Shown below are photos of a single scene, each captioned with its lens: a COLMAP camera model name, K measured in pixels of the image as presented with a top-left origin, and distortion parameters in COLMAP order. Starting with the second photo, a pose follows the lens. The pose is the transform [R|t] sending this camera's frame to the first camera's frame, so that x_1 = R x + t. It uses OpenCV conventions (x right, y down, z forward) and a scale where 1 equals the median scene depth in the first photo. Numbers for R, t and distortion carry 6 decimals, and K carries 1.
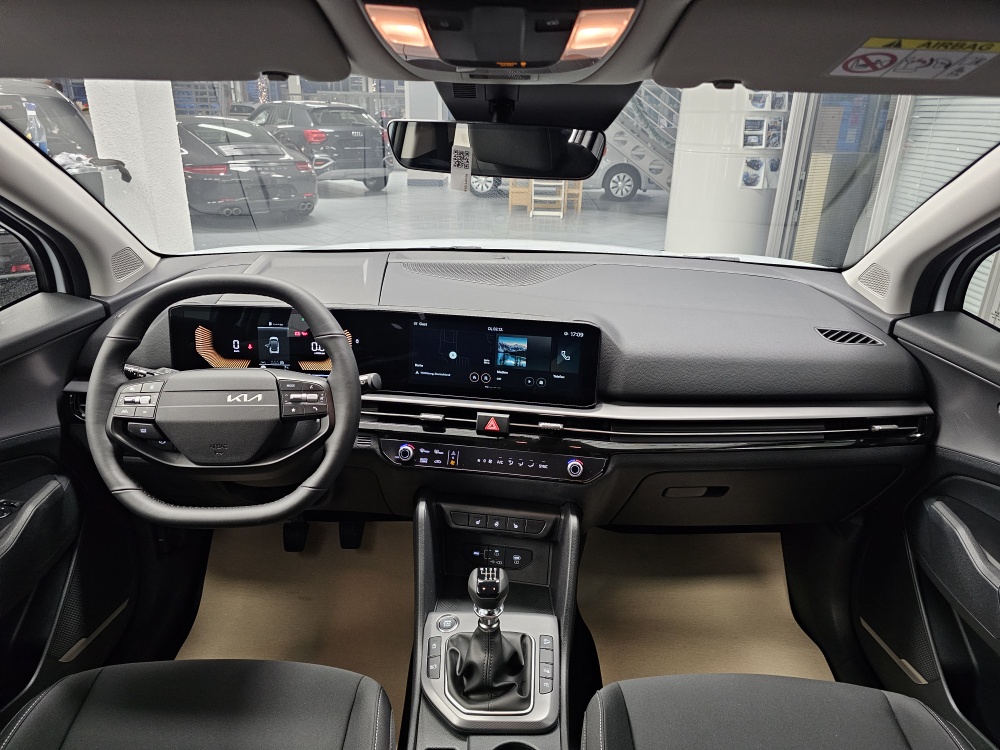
lens RADIAL K [[678.5, 0, 500.4], [0, 678.5, 361.5], [0, 0, 1]] dist [0.040360, -0.048896]
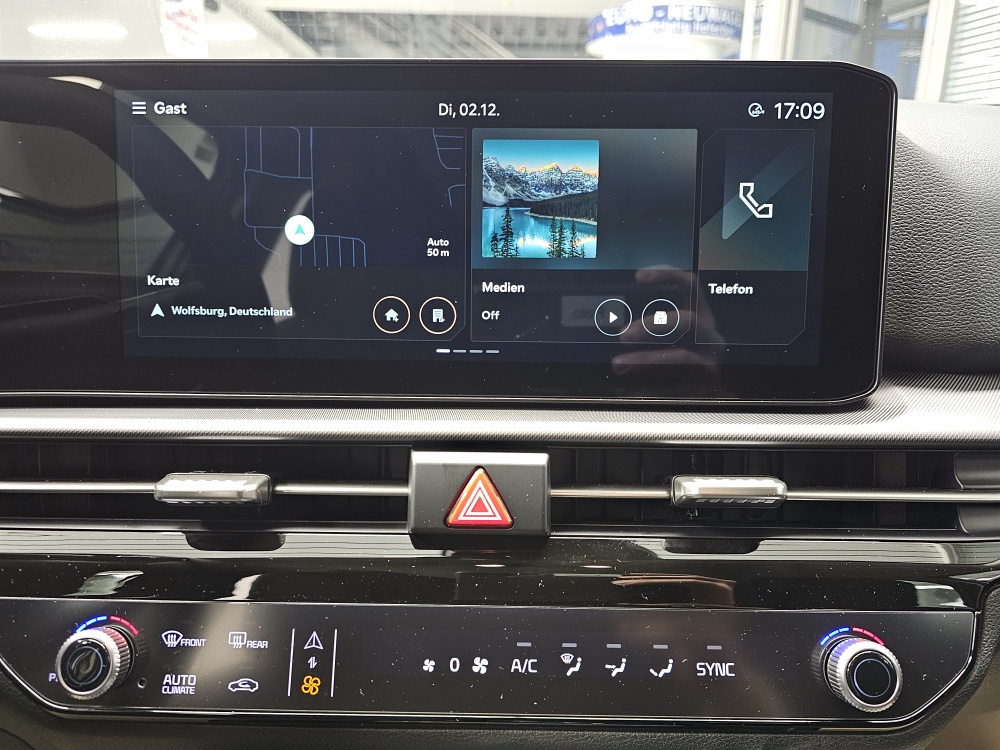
lens RADIAL K [[711.4, 0, 500.0], [0, 711.4, 375.0], [0, 0, 1]] dist [-0.005054, -0.004254]
pose [[0.991230, -0.050257, 0.122220, -0.032177], [0.061011, 0.994434, -0.085901, 0.071185], [-0.117223, 0.092604, 0.988779, 0.750968]]
